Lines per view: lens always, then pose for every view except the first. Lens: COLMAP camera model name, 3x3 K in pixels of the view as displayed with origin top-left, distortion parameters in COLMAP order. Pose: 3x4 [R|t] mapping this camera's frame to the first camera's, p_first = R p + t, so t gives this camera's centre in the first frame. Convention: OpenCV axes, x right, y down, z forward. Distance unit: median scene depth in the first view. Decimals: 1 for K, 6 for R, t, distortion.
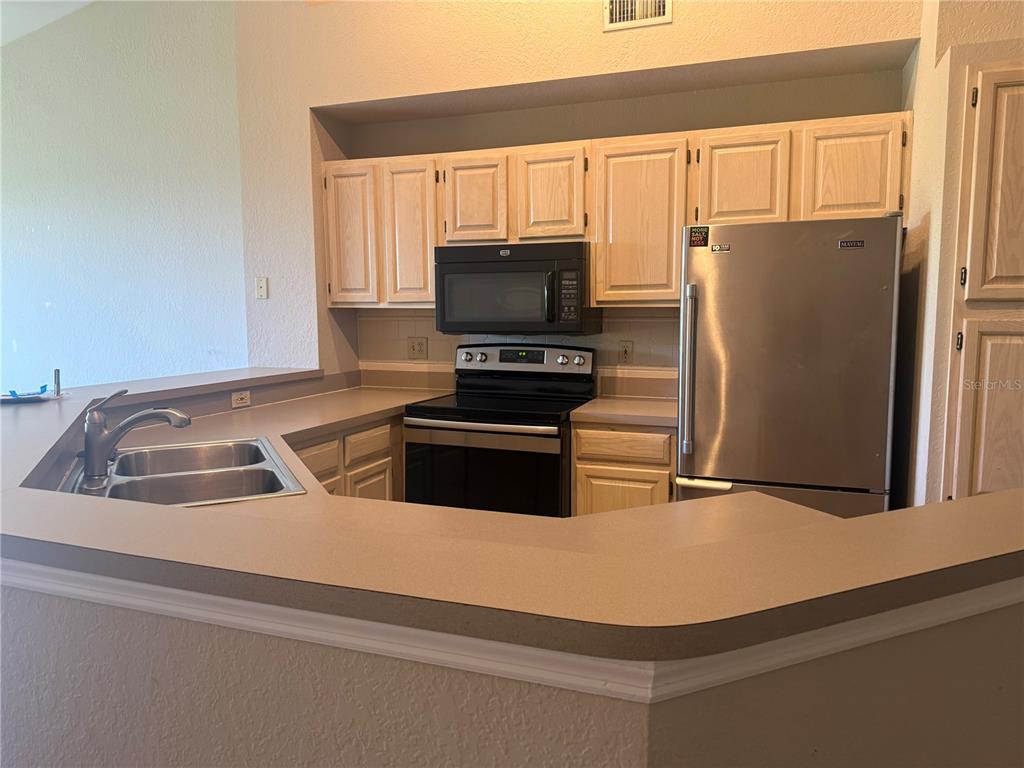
lens RADIAL K [[721.0, 0, 516.9], [0, 721.0, 387.1], [0, 0, 1]] dist [0.077184, -0.000300]
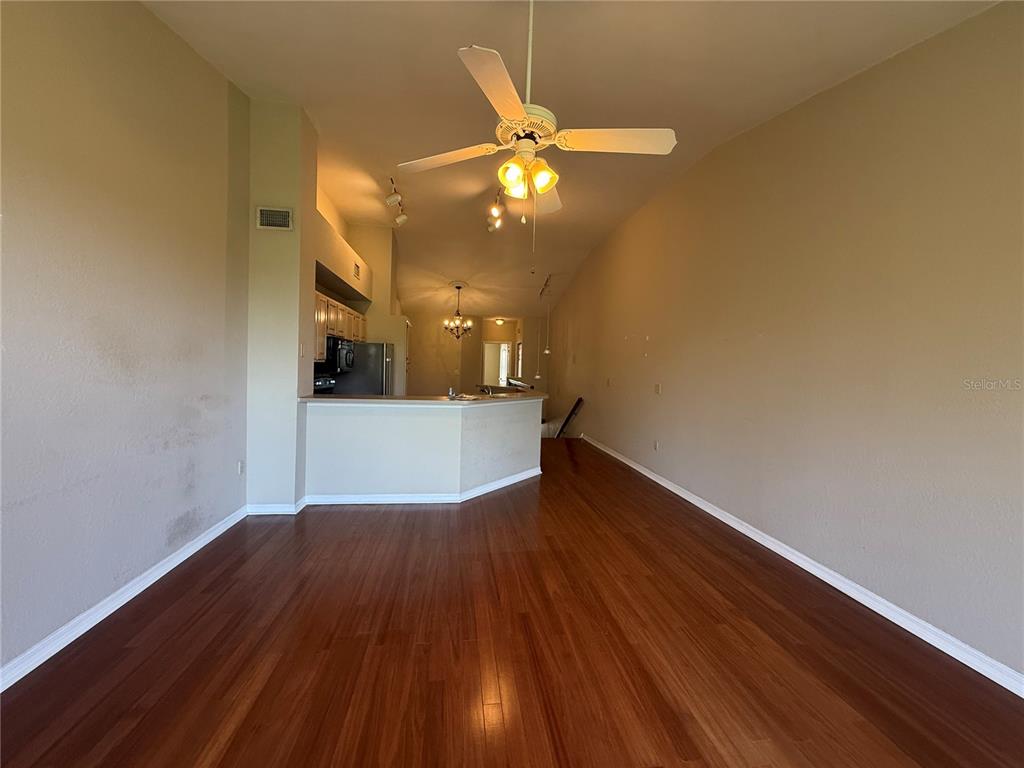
lens RADIAL K [[408.8, 0, 510.0], [0, 408.8, 384.4], [0, 0, 1]] dist [-0.003377, 0.000627]
pose [[-0.467089, -0.048614, 0.882873, -1.645133], [0.070798, 0.993225, 0.092147, -0.124924], [-0.881372, 0.105546, -0.460483, 1.157499]]
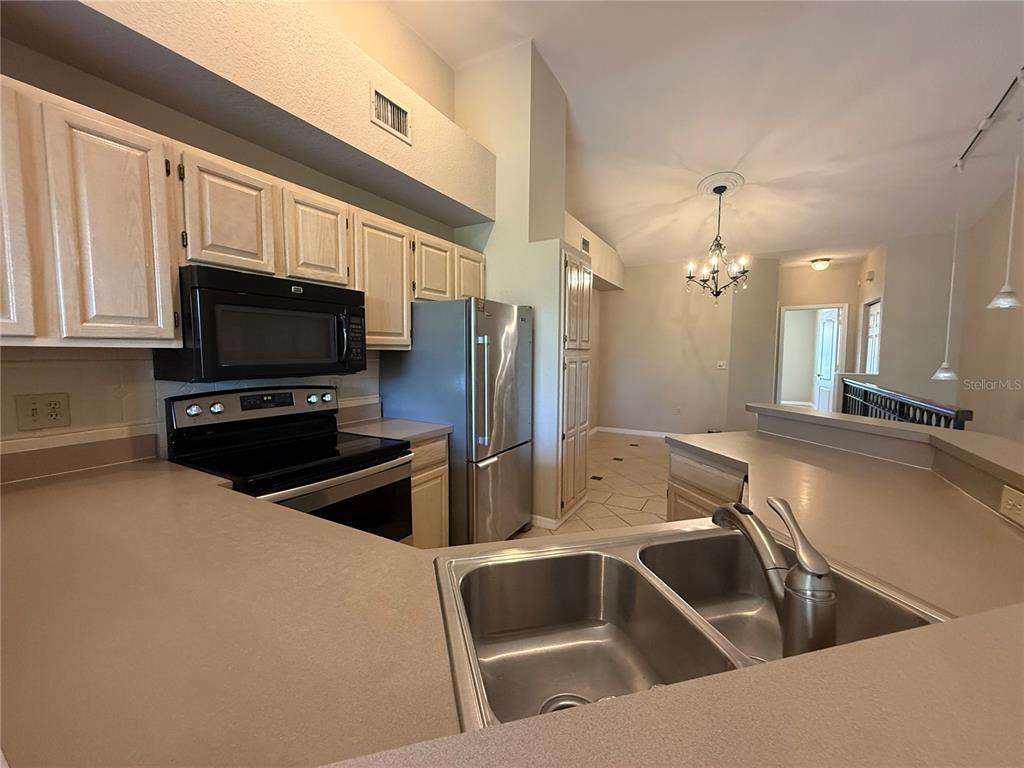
lens RADIAL K [[408.8, 0, 506.5], [0, 408.8, 381.7], [0, 0, 1]] dist [-0.003377, 0.000627]
pose [[0.173991, -0.063306, 0.982710, -0.467620], [0.108134, 0.993125, 0.044832, -0.059066], [-0.978792, 0.098464, 0.179640, 0.618527]]
